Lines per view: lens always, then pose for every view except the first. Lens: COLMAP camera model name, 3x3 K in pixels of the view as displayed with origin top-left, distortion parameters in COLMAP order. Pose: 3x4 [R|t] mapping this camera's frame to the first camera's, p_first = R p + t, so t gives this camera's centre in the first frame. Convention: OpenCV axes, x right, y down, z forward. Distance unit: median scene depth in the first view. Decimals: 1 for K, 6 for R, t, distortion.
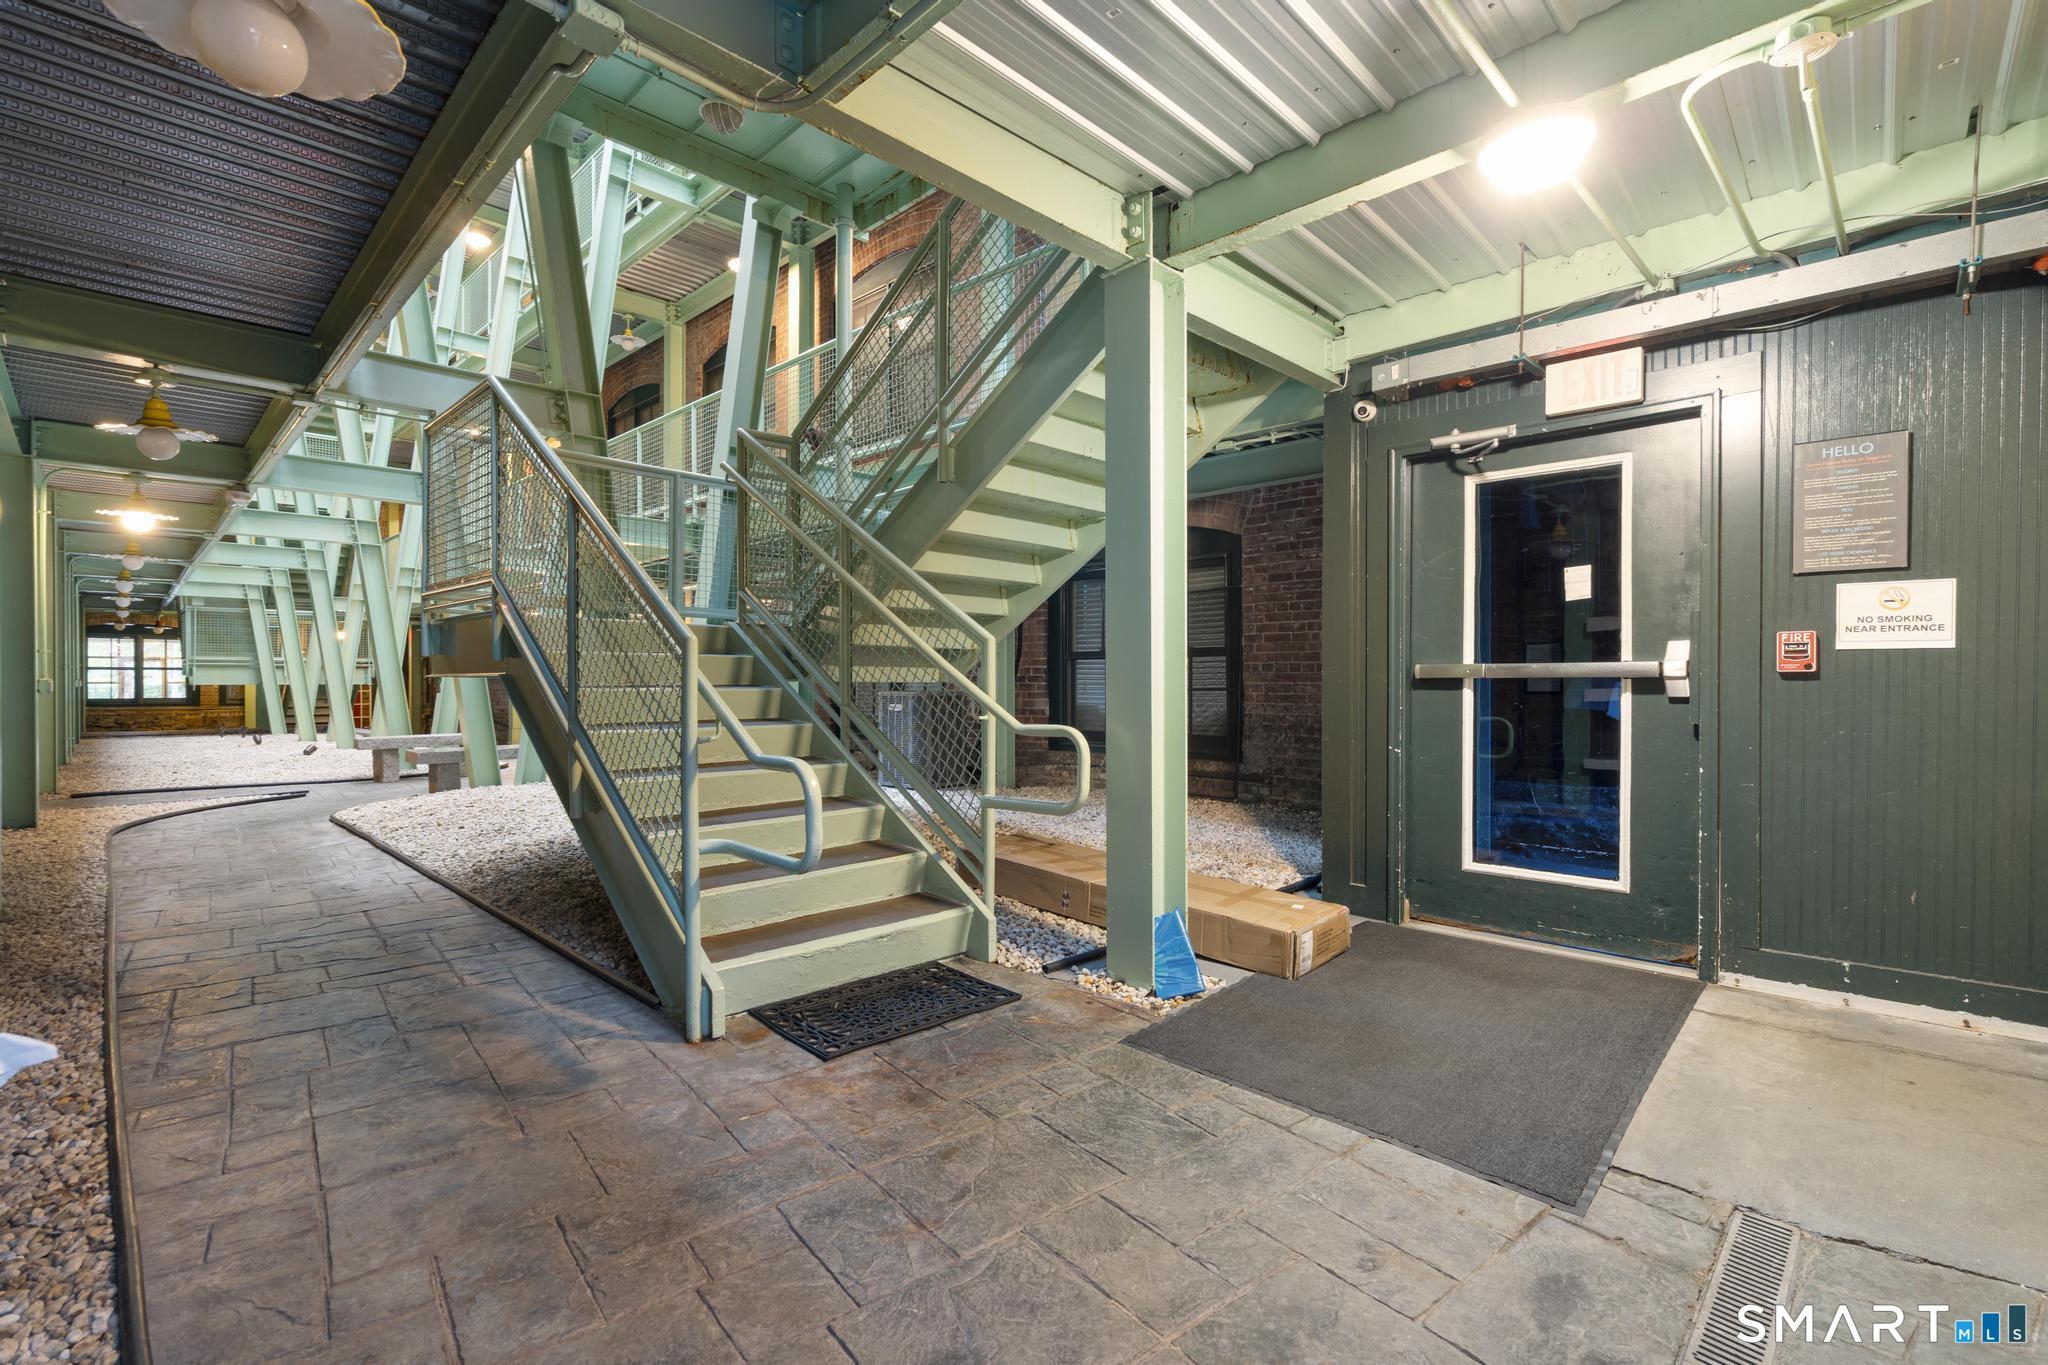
lens RADIAL K [[926.0, 0, 1030.3], [0, 926.0, 681.3], [0, 0, 1]] dist [-0.006720, 0.001735]
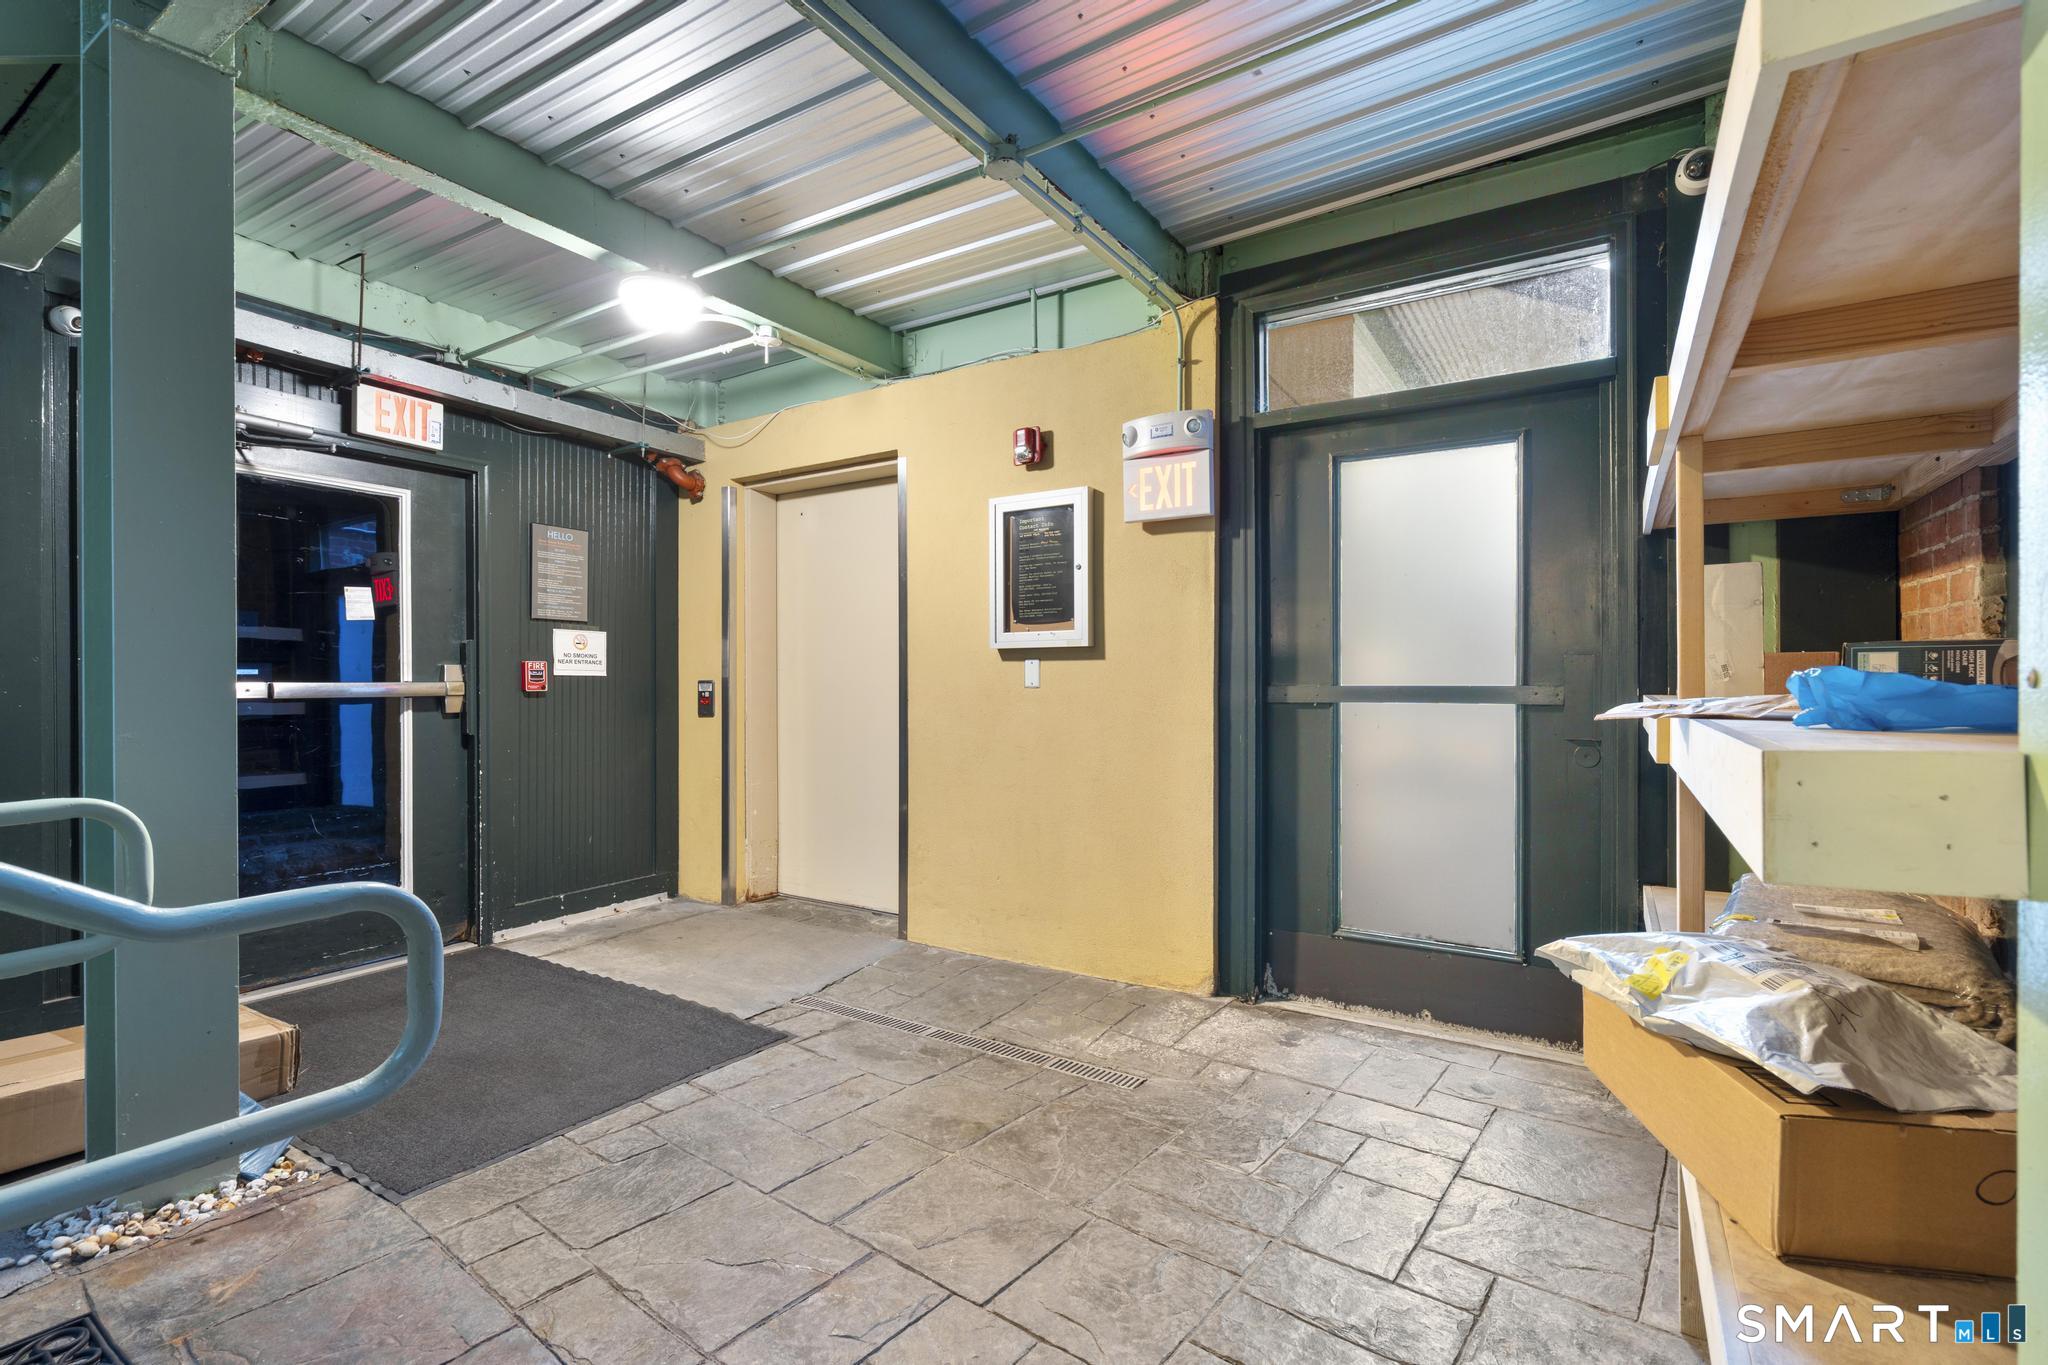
lens RADIAL K [[926.0, 0, 1030.3], [0, 926.0, 686.6], [0, 0, 1]] dist [-0.006720, 0.001735]
pose [[-0.230011, 0.001081, 0.973187, -0.682715], [0.008215, 0.999966, 0.000831, -0.012986], [-0.973153, 0.008186, -0.230012, 0.634569]]
